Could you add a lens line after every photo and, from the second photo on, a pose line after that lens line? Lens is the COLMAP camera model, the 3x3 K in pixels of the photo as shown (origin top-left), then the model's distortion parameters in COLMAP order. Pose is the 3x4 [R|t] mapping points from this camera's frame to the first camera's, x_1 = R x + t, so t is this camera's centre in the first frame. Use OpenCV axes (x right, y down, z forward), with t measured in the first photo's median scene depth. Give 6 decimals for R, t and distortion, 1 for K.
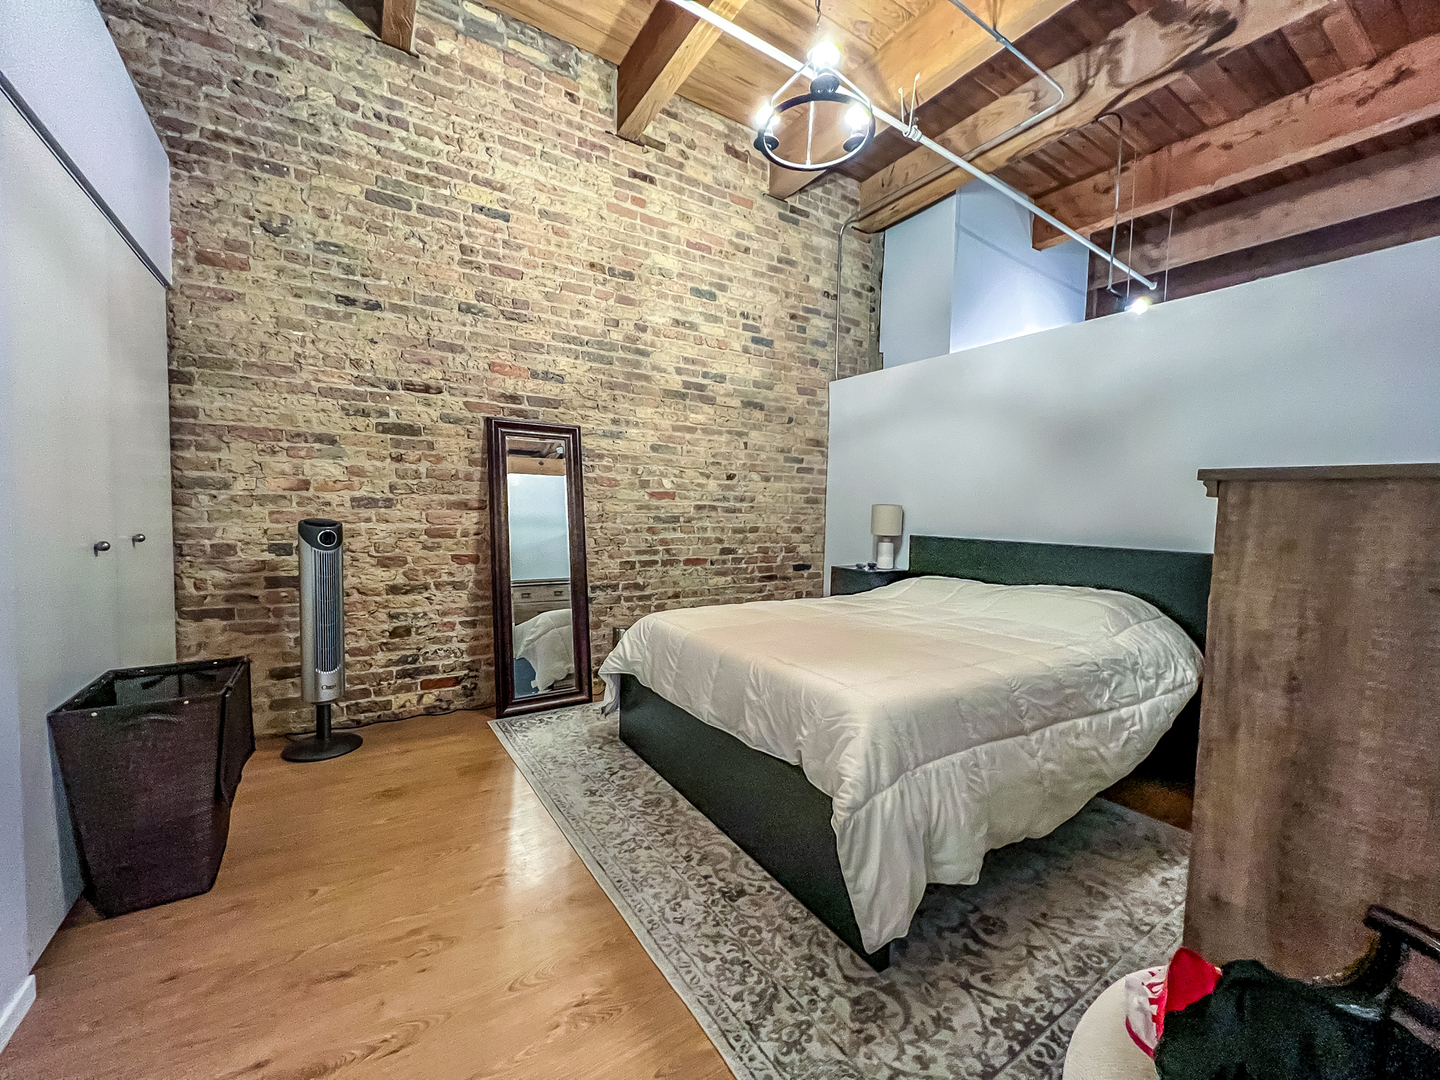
lens RADIAL K [[575.0, 0, 720.0], [0, 575.0, 540.0], [0, 0, 1]] dist [0.000924, 0.000070]
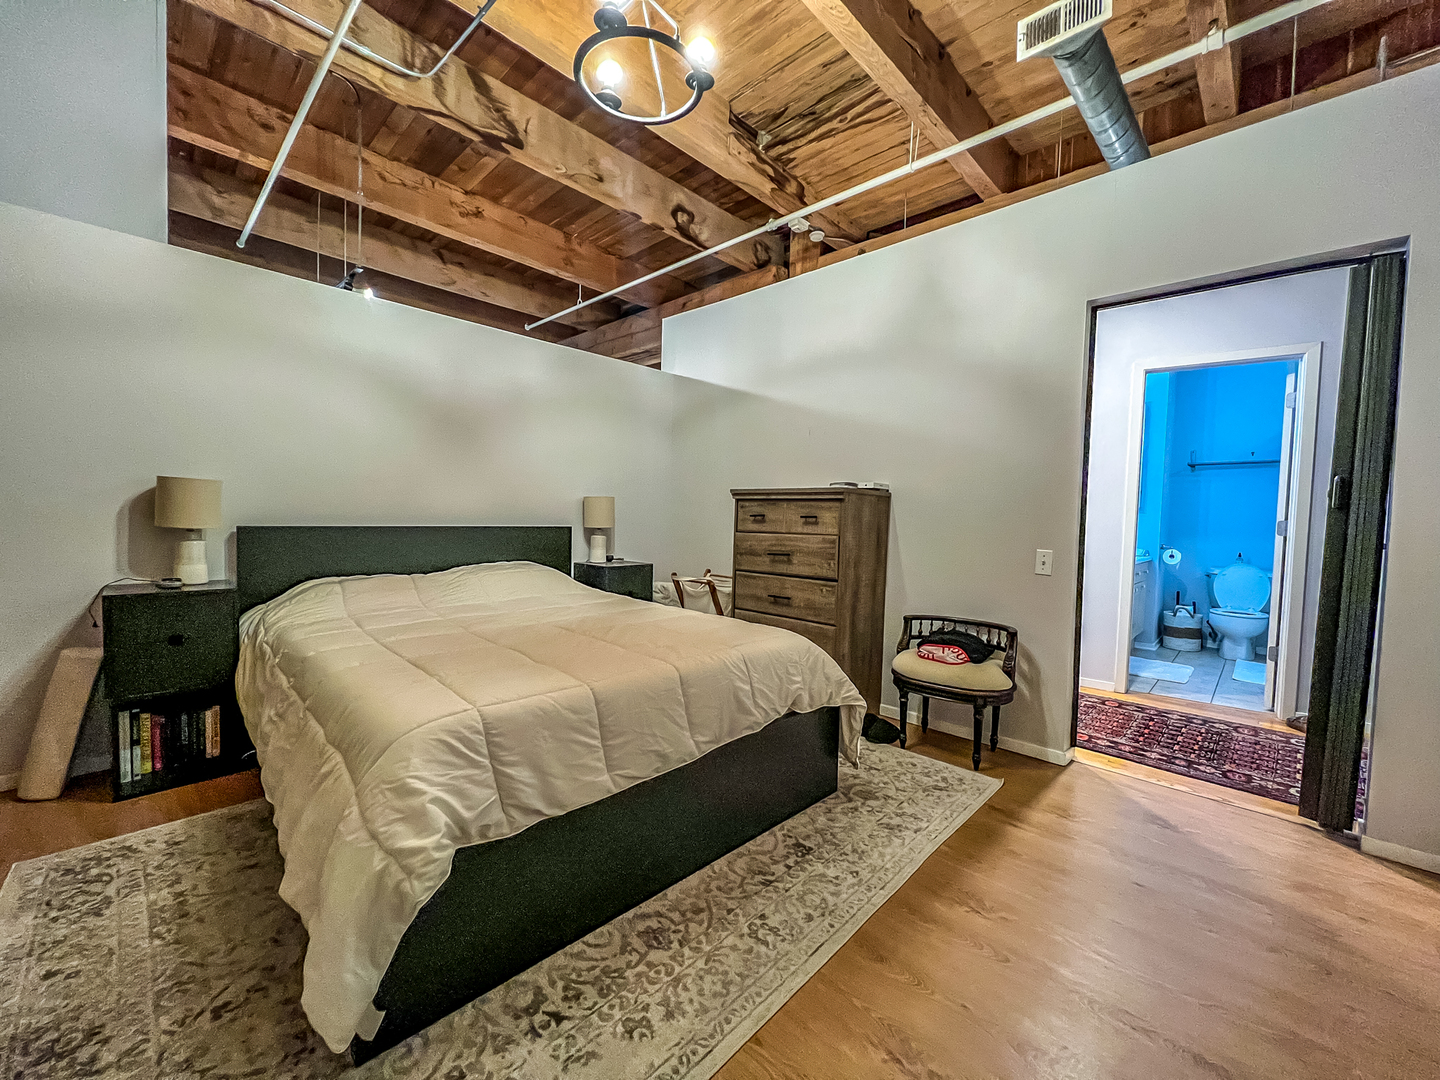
lens RADIAL K [[575.0, 0, 720.0], [0, 575.0, 540.0], [0, 0, 1]] dist [0.000924, 0.000070]
pose [[-0.221189, -0.070895, 0.972651, -0.678651], [0.025568, 0.996590, 0.078454, -0.047450], [-0.974896, 0.042222, -0.218622, 0.953526]]
